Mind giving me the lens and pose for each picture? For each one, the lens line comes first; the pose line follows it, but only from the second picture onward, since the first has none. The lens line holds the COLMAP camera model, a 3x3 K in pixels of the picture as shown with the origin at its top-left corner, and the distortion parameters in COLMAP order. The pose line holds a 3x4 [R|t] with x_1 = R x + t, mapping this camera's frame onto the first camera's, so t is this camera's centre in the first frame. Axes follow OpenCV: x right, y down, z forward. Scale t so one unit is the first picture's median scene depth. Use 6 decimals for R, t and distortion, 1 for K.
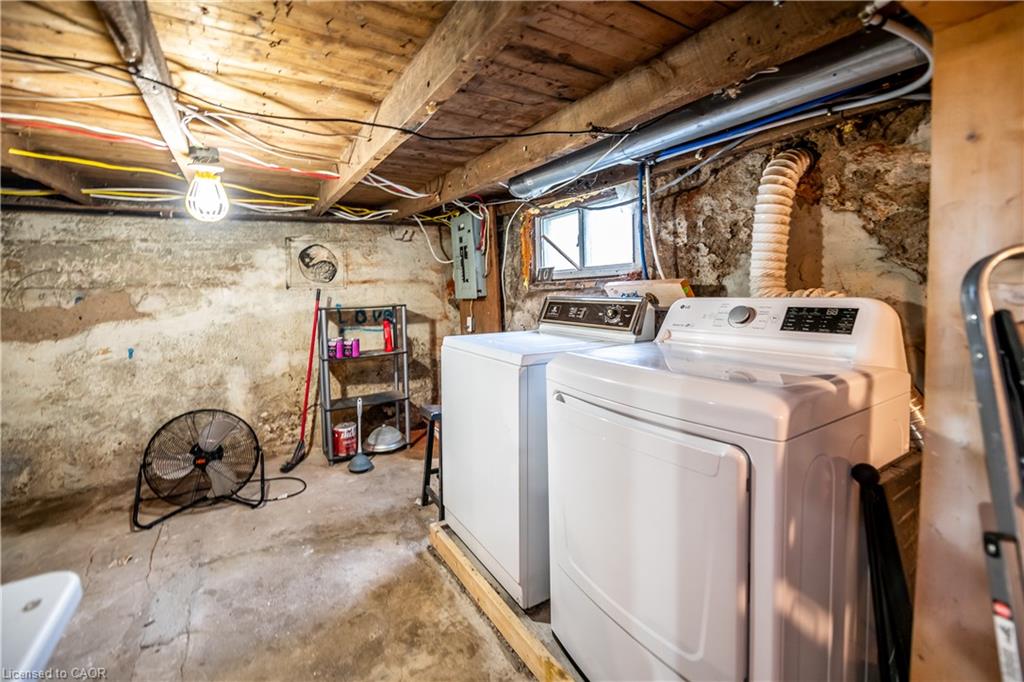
lens RADIAL K [[426.6, 0, 509.5], [0, 426.6, 306.4], [0, 0, 1]] dist [-0.000669, -0.000039]
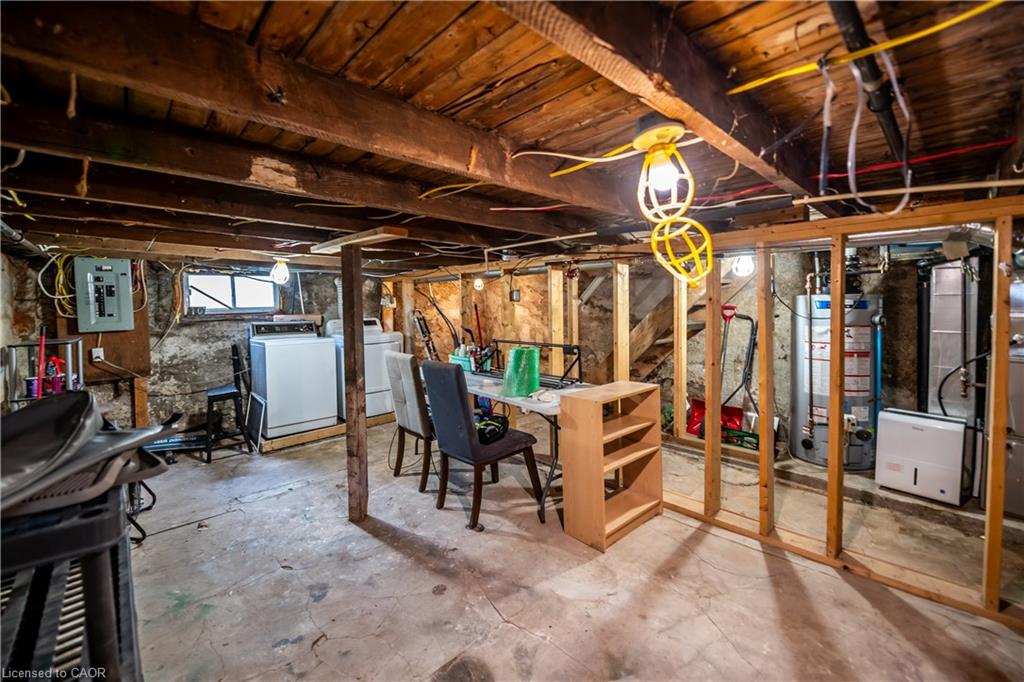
lens RADIAL K [[419.9, 0, 514.6], [0, 419.9, 346.6], [0, 0, 1]] dist [-0.008521, -0.000143]
pose [[-0.215959, -0.069380, 0.973934, -2.087544], [0.065348, 0.994209, 0.085314, -0.000666], [-0.974213, 0.082069, -0.210175, 0.248311]]
